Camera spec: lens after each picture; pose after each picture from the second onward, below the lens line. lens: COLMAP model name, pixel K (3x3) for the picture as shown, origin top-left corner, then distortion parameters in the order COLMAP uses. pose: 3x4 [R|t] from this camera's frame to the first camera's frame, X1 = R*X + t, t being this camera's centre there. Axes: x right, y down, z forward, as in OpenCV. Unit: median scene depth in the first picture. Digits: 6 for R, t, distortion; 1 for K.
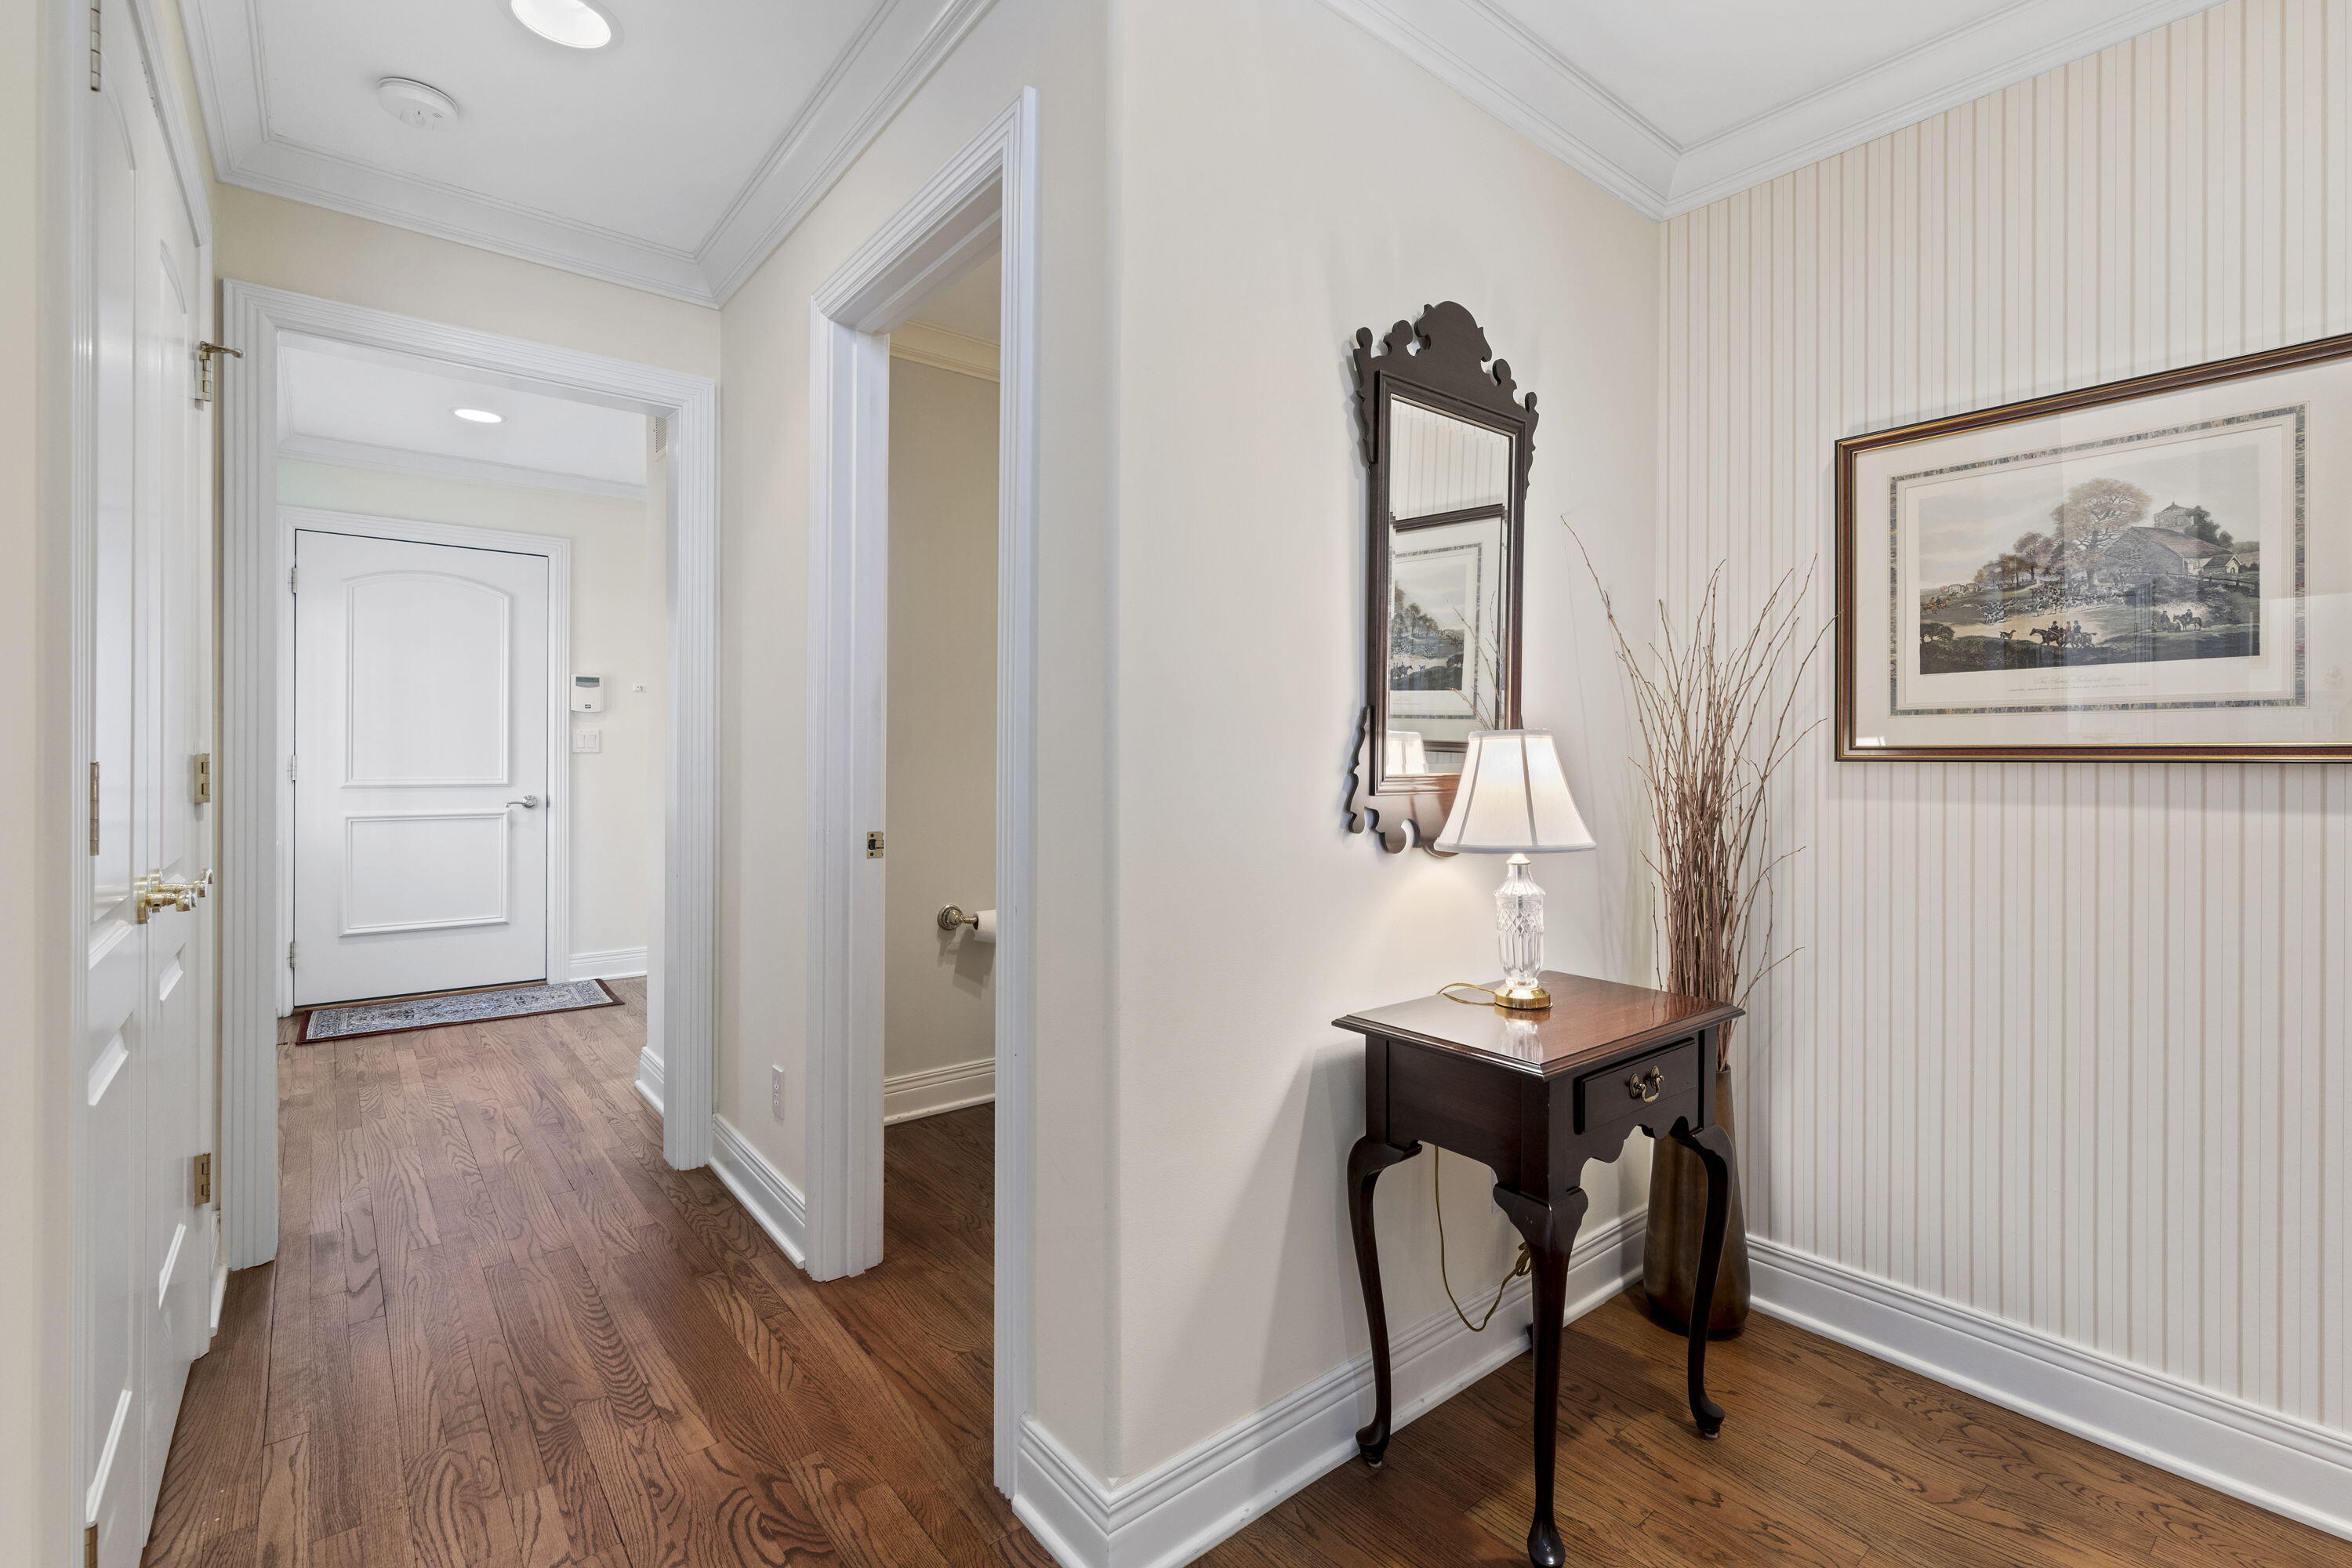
lens RADIAL K [[1061.0, 0, 1178.0], [0, 1061.0, 763.4], [0, 0, 1]] dist [-0.000038, -0.000014]
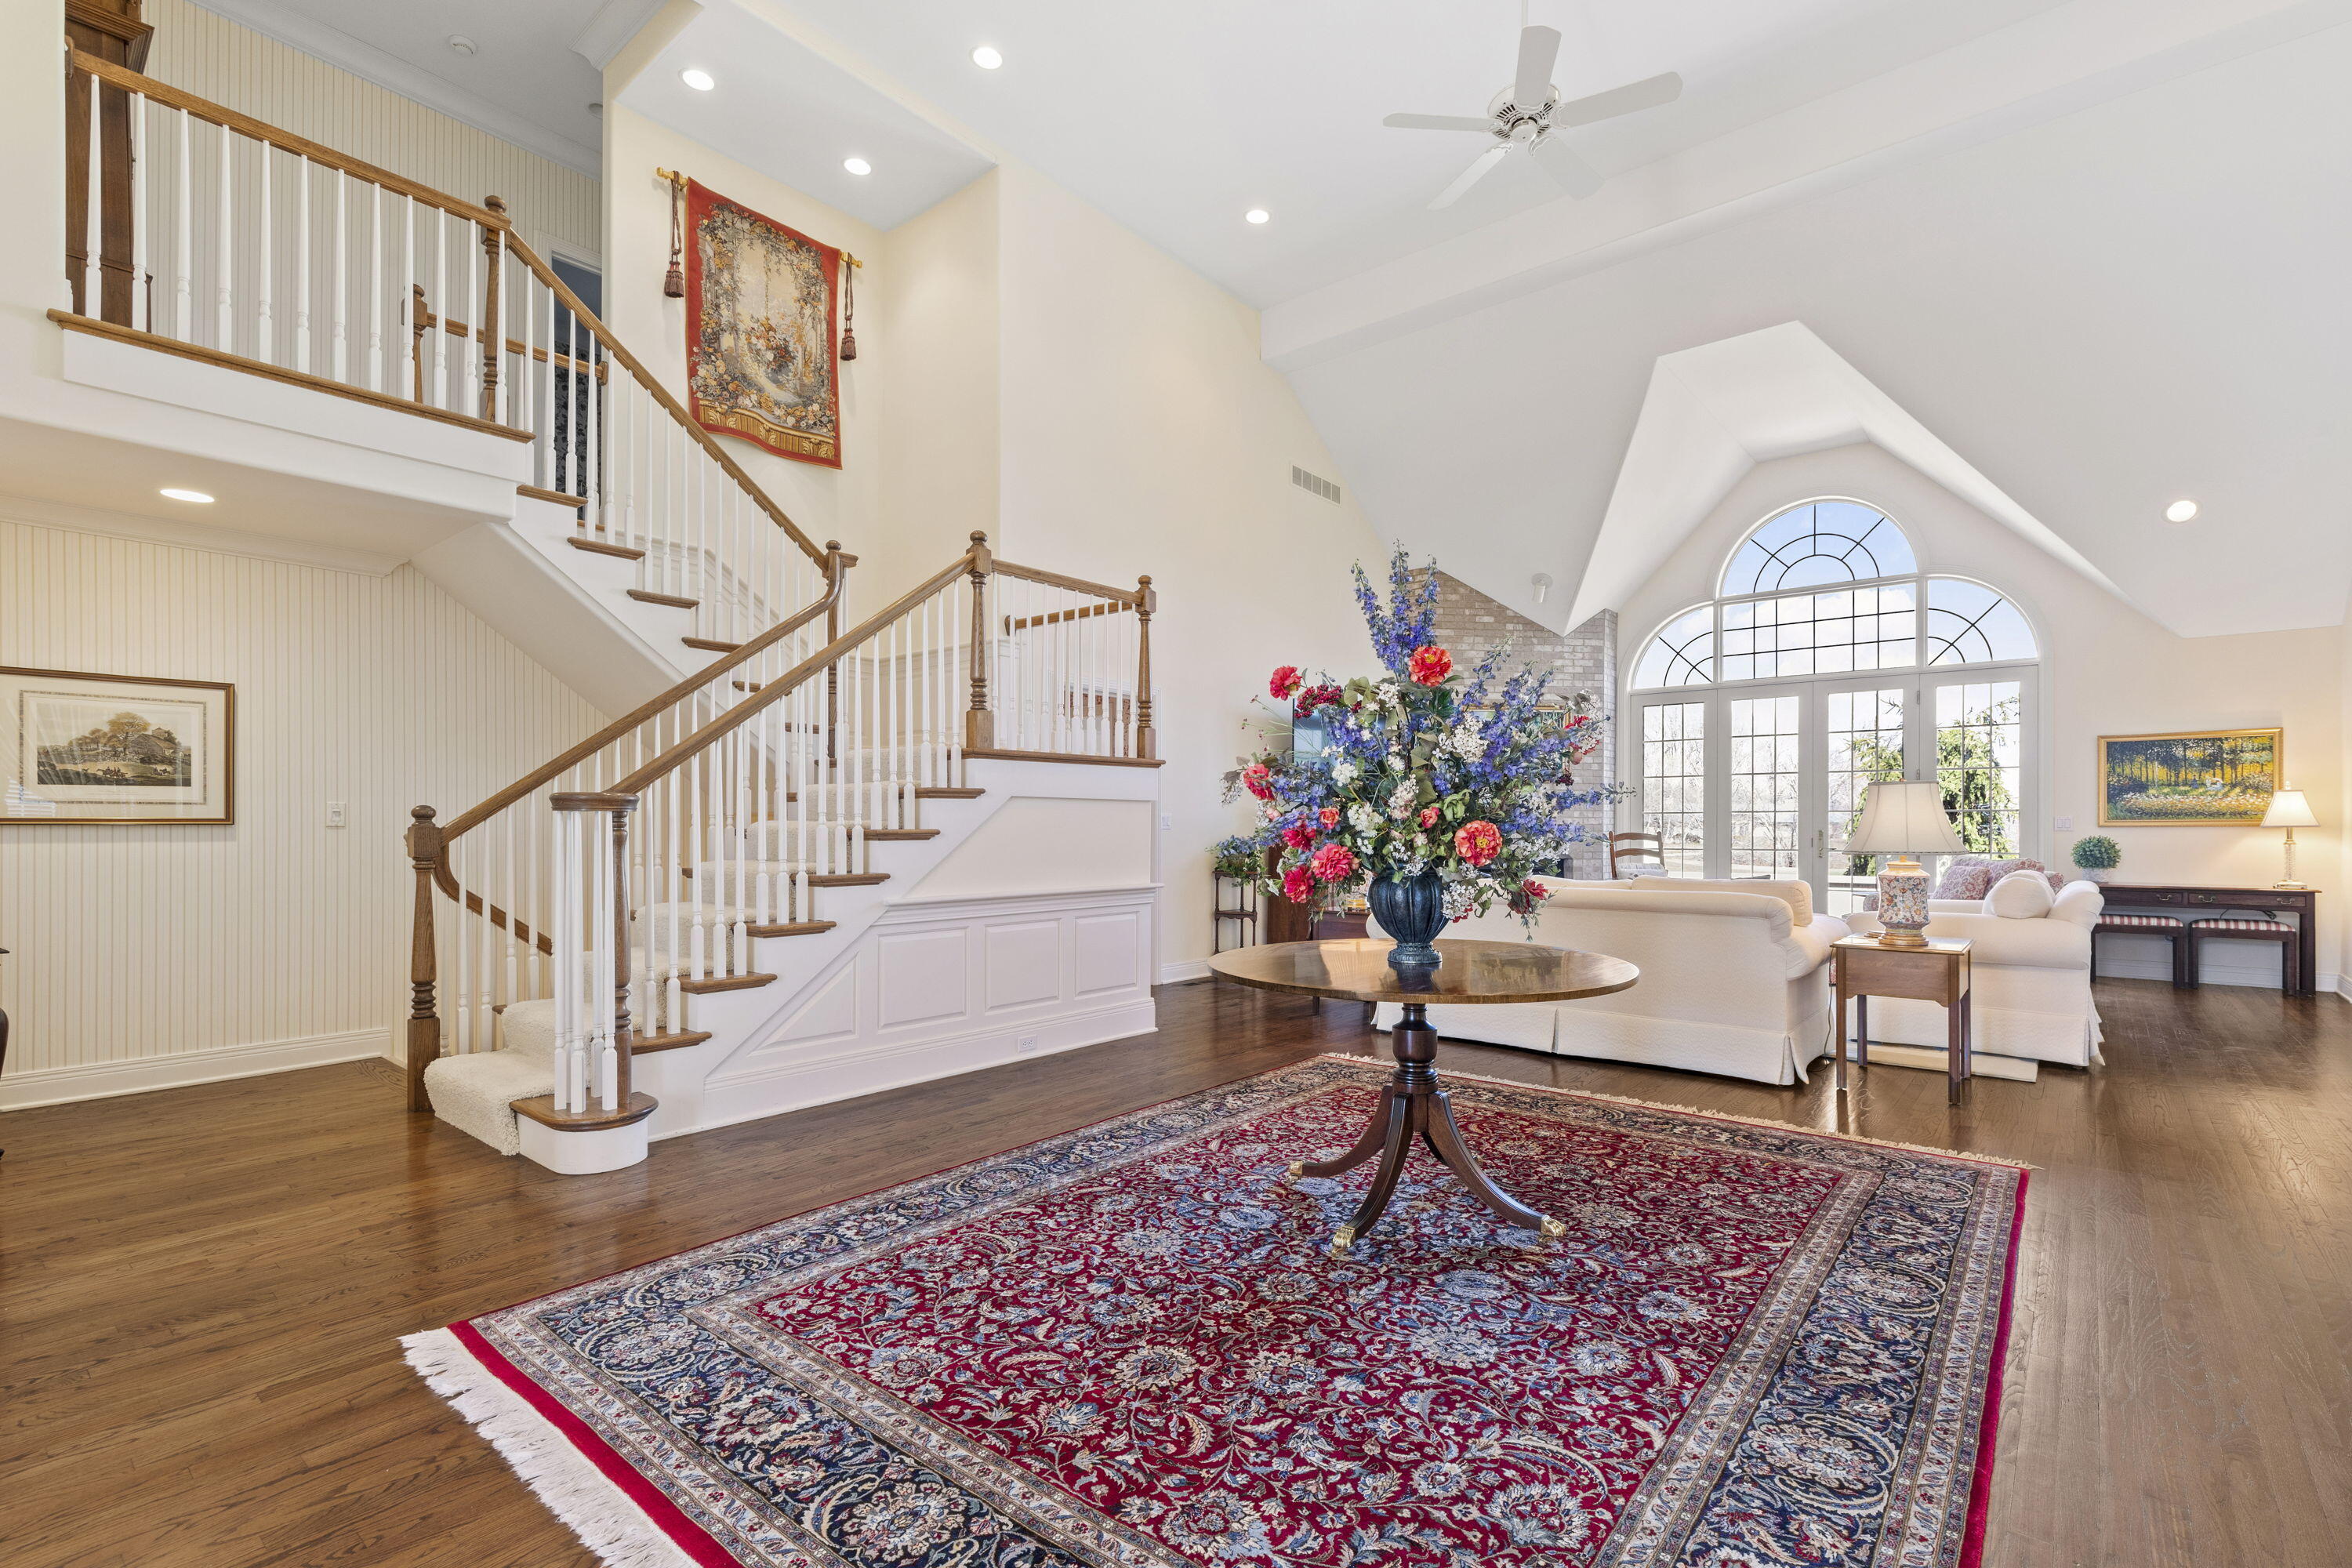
lens RADIAL K [[1061.0, 0, 1176.6], [0, 1061.0, 806.1], [0, 0, 1]] dist [-0.000038, -0.000014]
pose [[-0.192872, 0.011090, 0.981161, -1.937641], [0.010426, 0.999903, -0.009252, 0.003239], [-0.981168, 0.008445, -0.192969, -0.884123]]
